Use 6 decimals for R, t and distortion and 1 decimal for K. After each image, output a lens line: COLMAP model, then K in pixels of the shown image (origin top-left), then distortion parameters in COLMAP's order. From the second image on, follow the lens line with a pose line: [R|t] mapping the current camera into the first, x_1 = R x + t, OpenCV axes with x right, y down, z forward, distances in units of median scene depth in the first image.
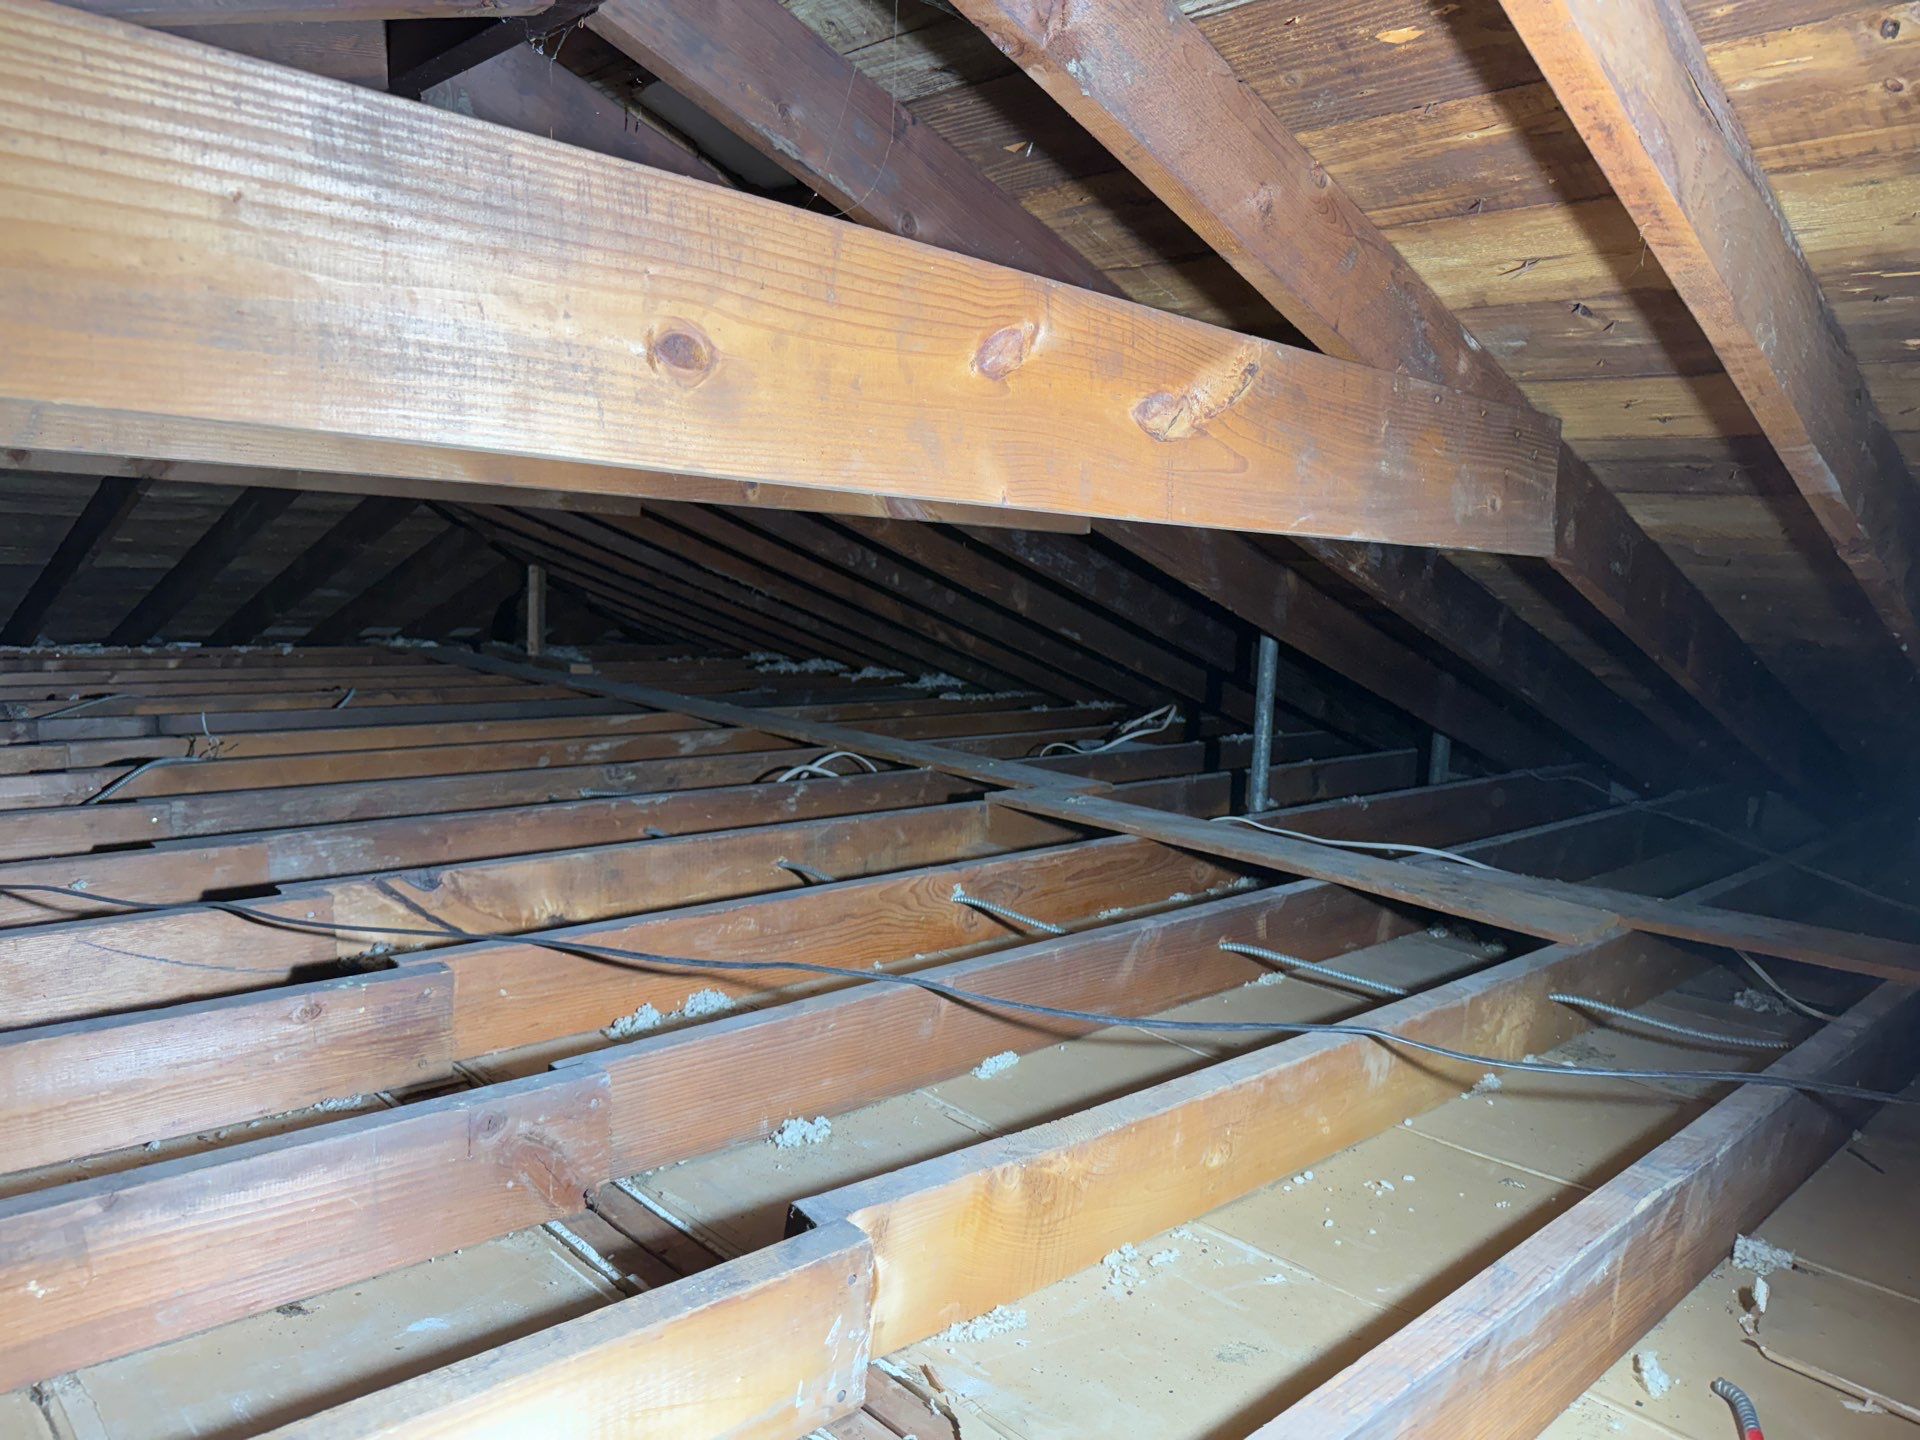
lens RADIAL K [[1323.8, 0, 960.0], [0, 1323.8, 720.0], [0, 0, 1]] dist [0.004187, -0.000378]
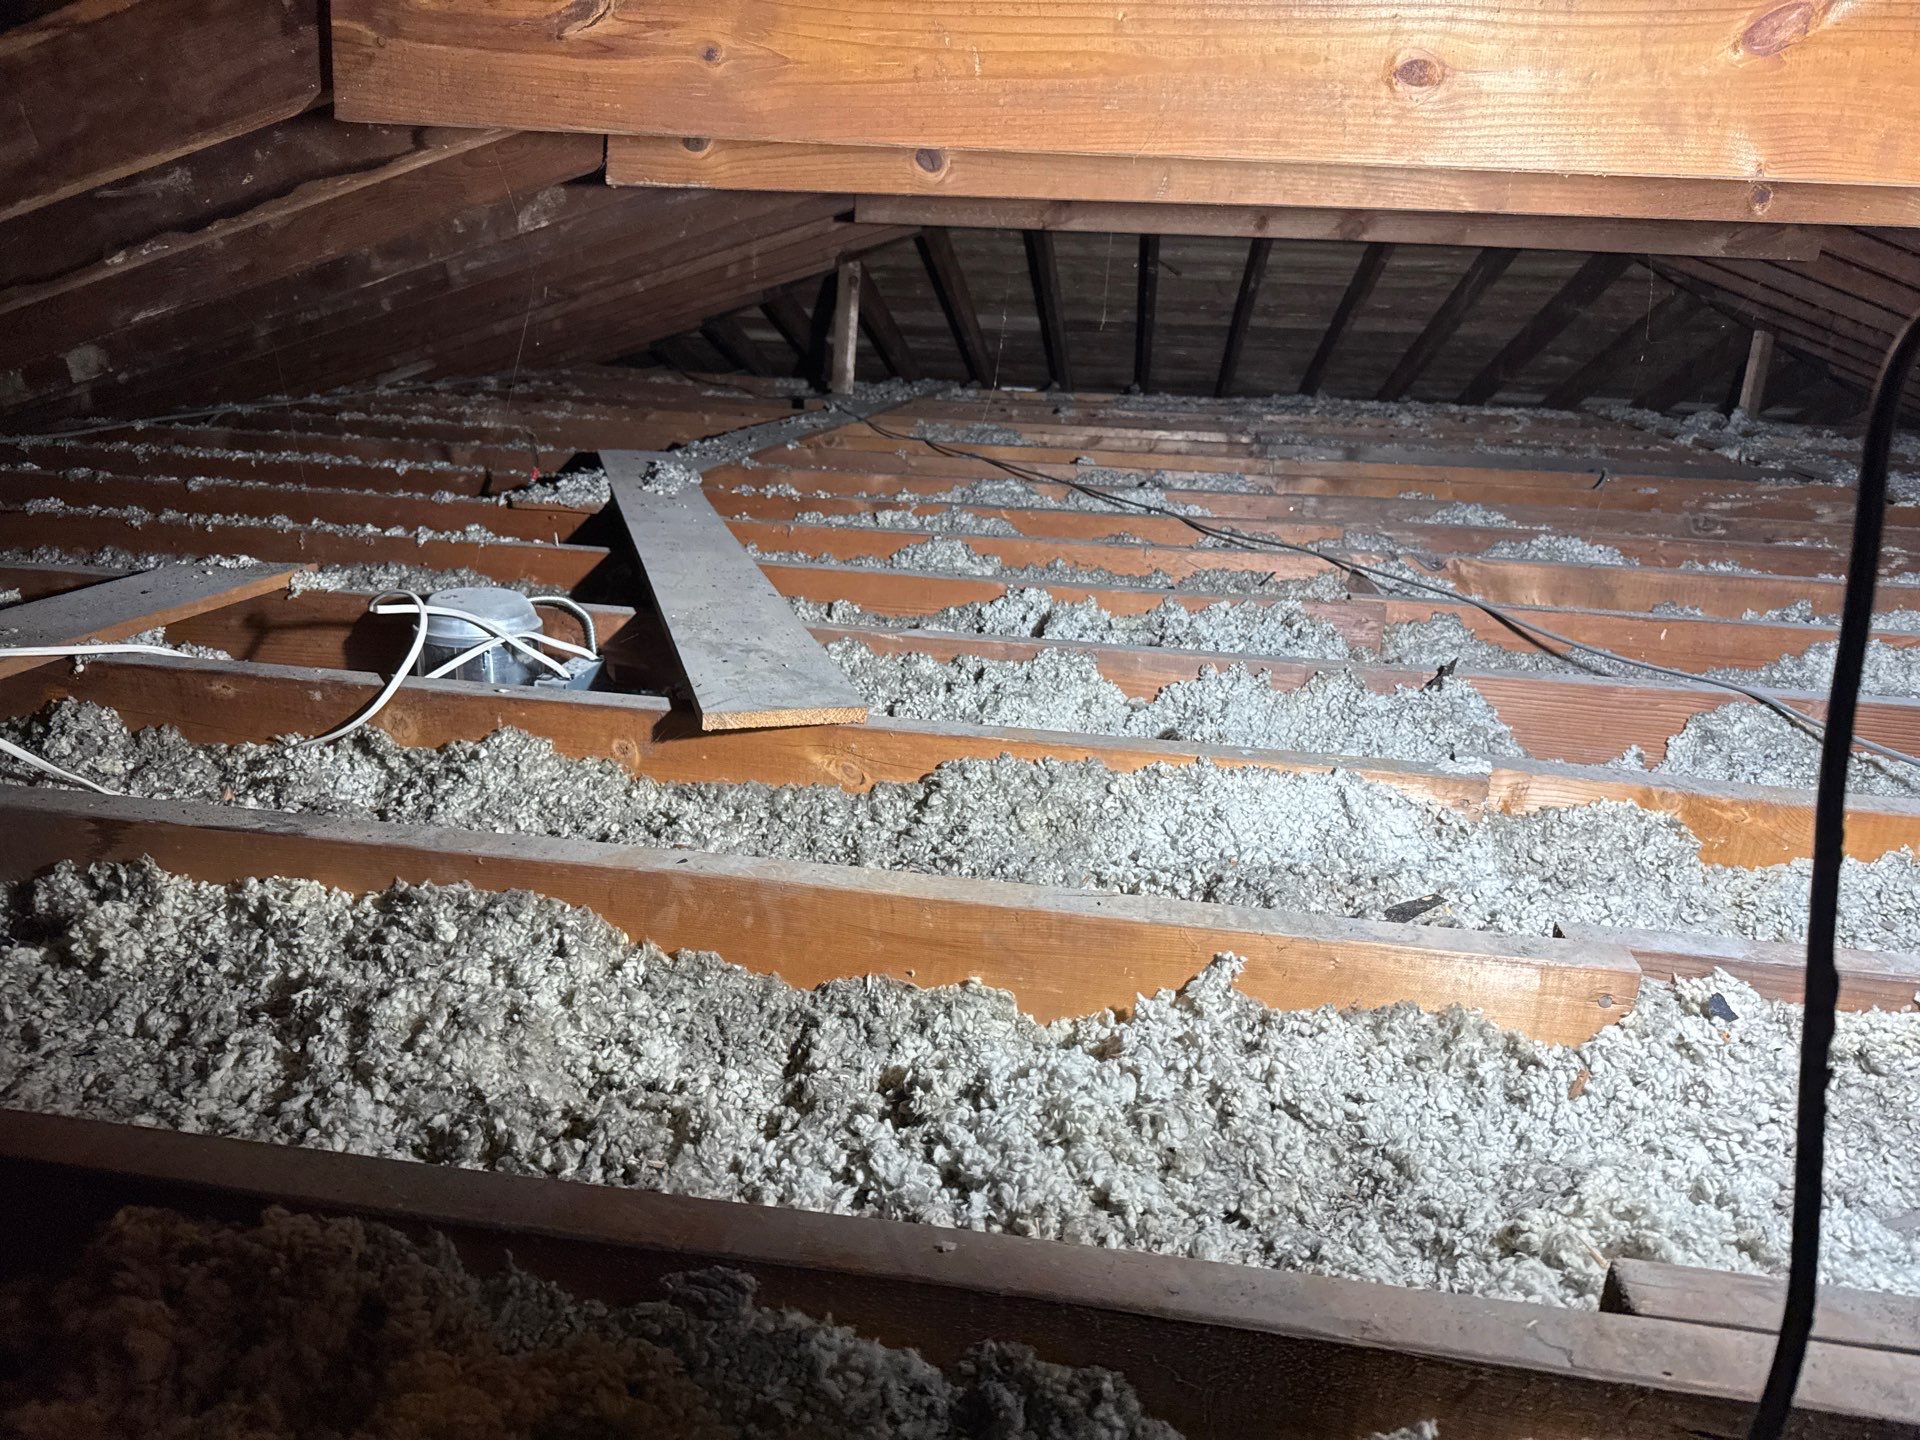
lens RADIAL K [[1323.8, 0, 960.0], [0, 1323.8, 720.0], [0, 0, 1]] dist [0.004187, -0.000378]
pose [[0.601102, 0.228789, -0.765723, 0.379550], [-0.111716, 0.972793, 0.202961, 0.077471], [0.791326, -0.036457, 0.610307, -0.120913]]
